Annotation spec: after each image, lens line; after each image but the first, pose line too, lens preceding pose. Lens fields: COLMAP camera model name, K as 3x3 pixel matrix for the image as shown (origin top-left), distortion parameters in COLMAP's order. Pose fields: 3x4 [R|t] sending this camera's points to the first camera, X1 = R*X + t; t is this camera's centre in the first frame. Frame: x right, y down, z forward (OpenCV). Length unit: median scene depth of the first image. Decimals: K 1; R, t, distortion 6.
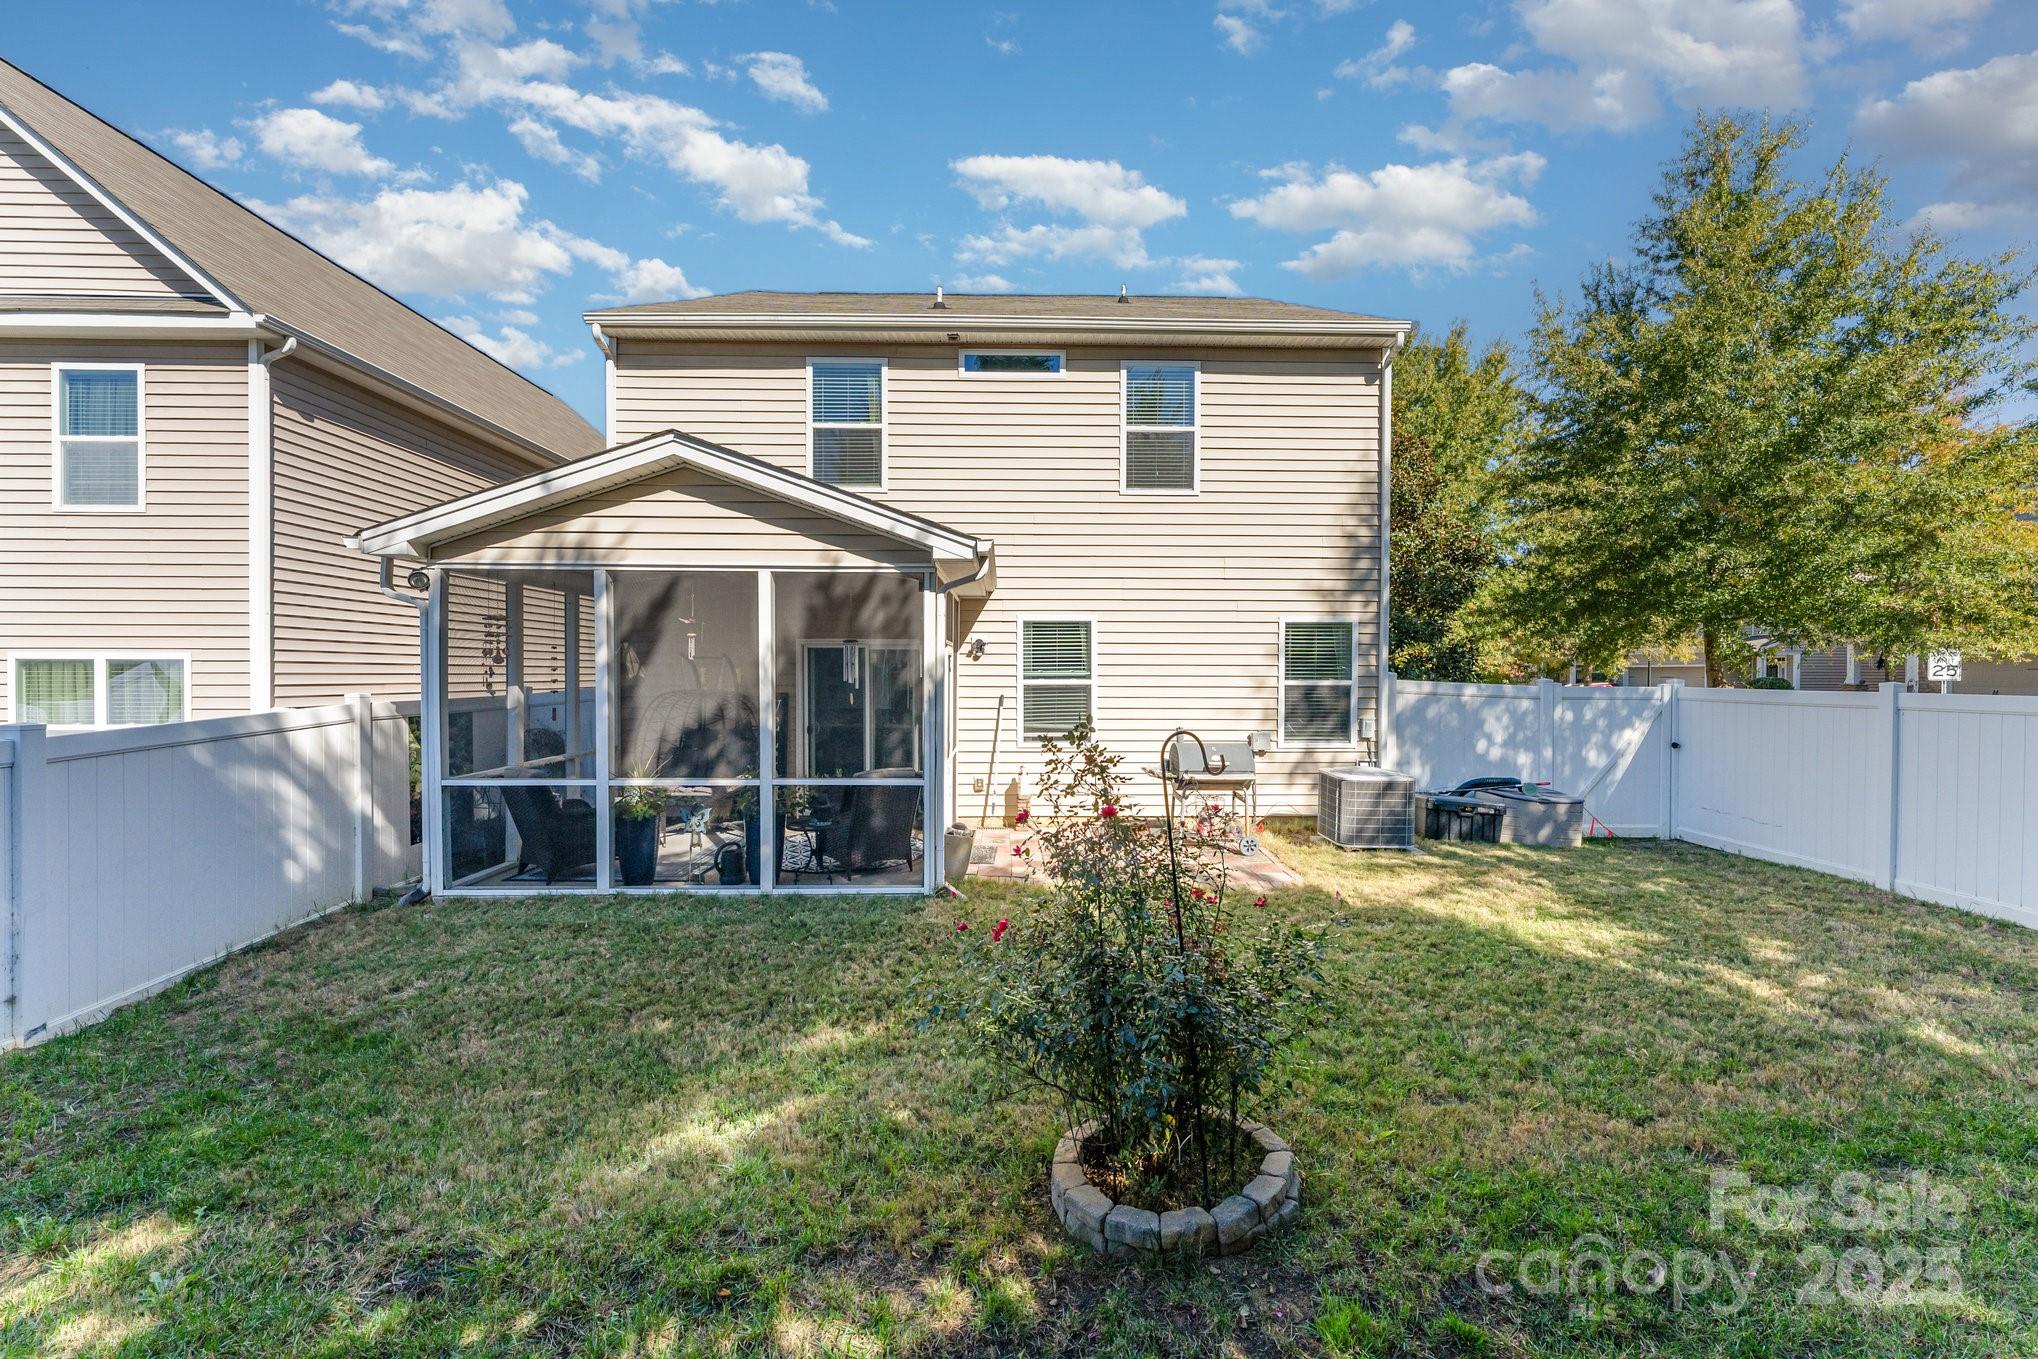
lens RADIAL K [[824.3, 0, 1019.0], [0, 824.3, 679.5], [0, 0, 1]] dist [-0.000136, -0.000278]
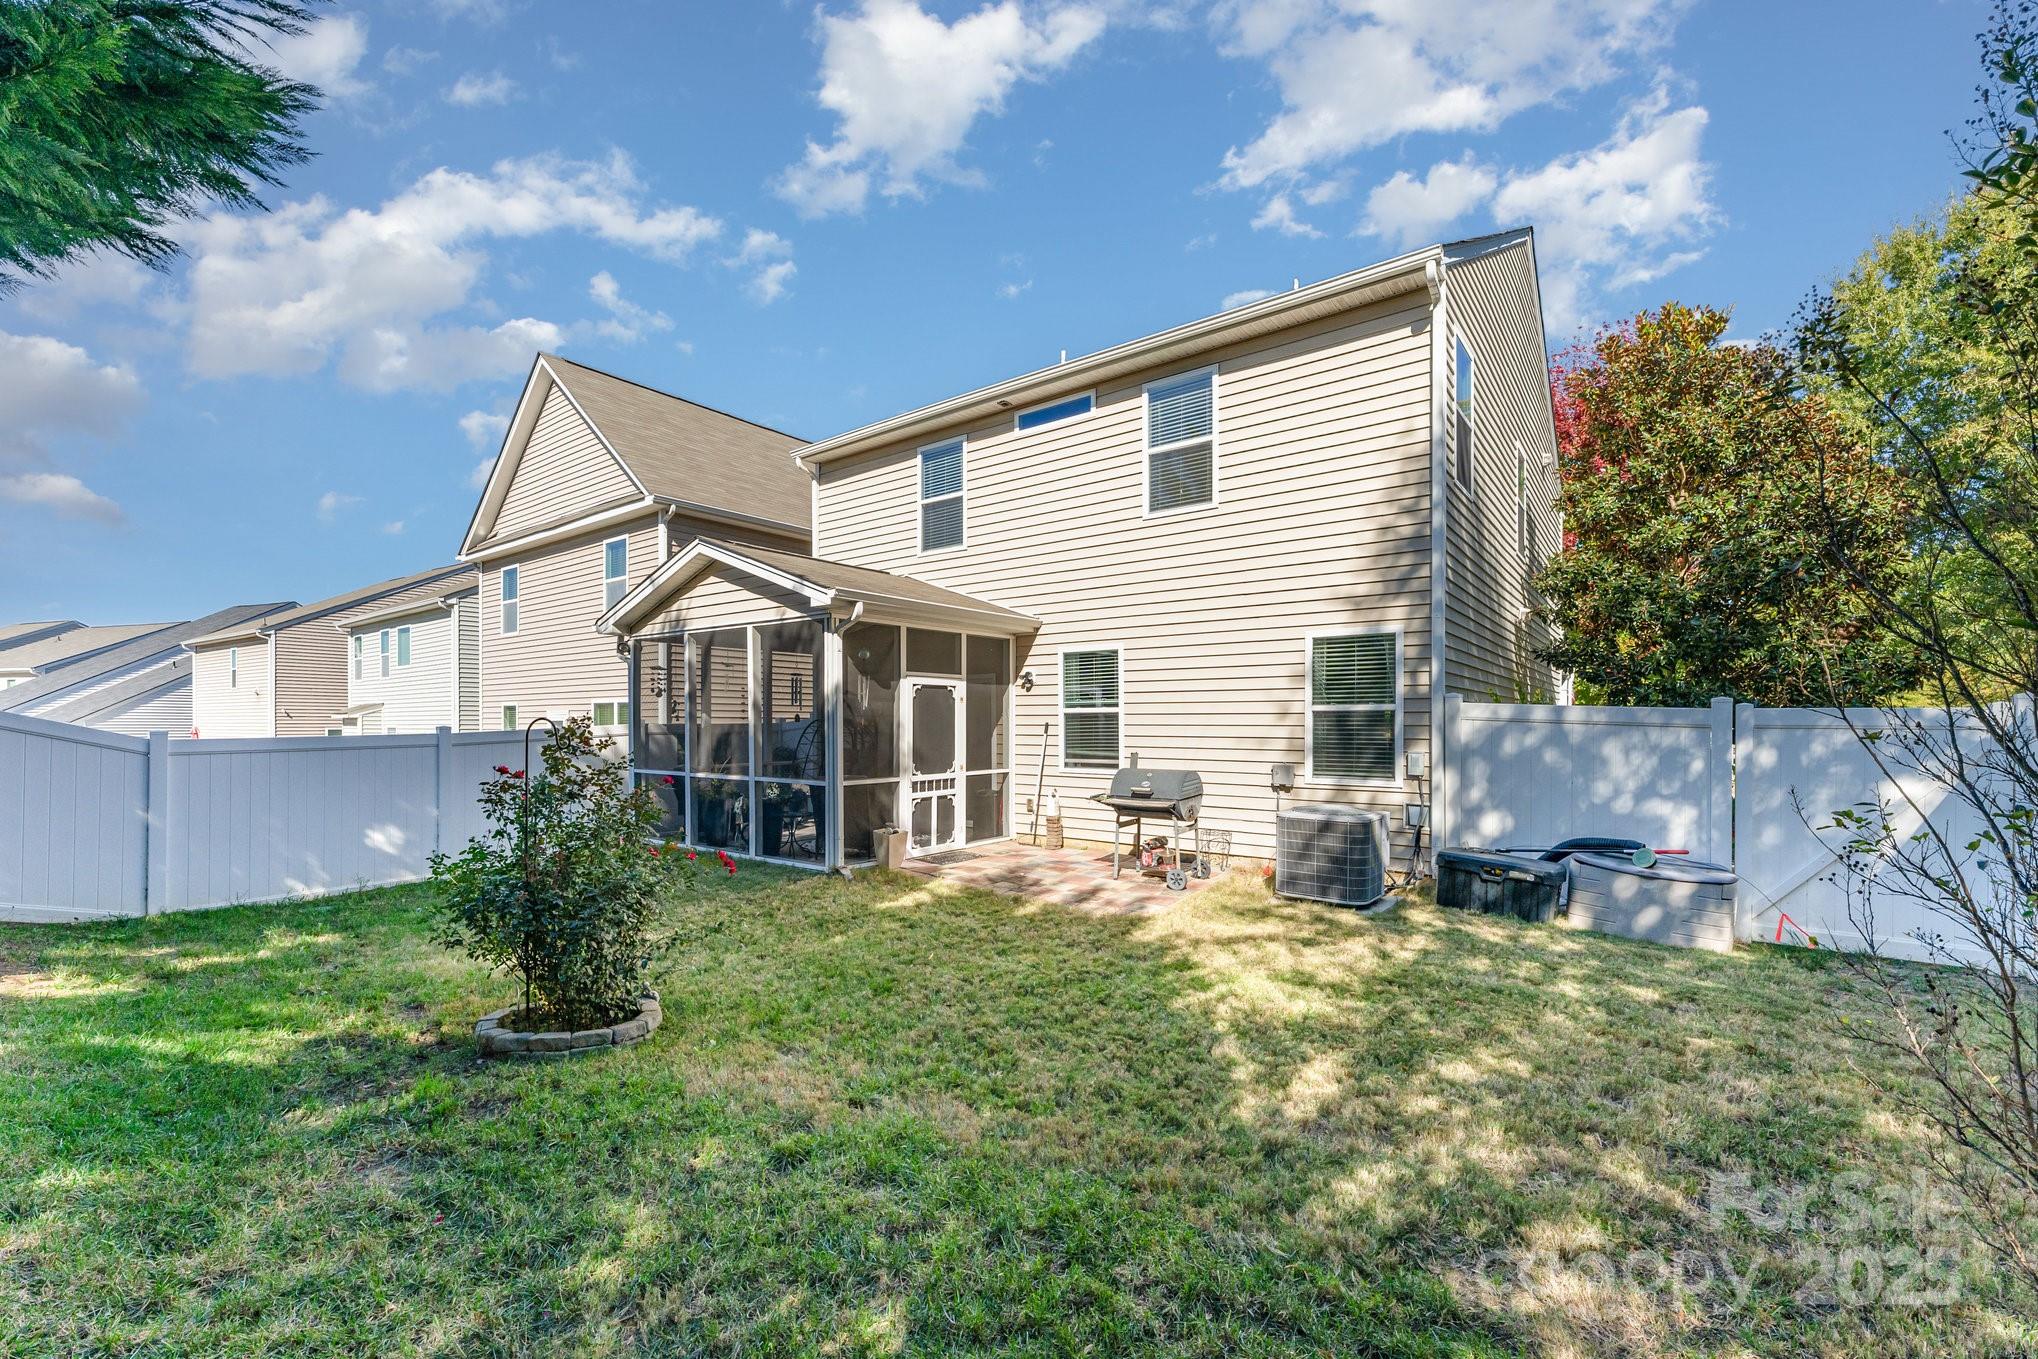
lens RADIAL K [[827.5, 0, 1014.4], [0, 827.5, 726.2], [0, 0, 1]] dist [-0.000294, -0.000058]
pose [[0.780868, 0.000128, -0.624696, 0.624015], [-0.004786, 0.999972, -0.005779, 0.029638], [0.624677, 0.007502, 0.780847, 0.130696]]
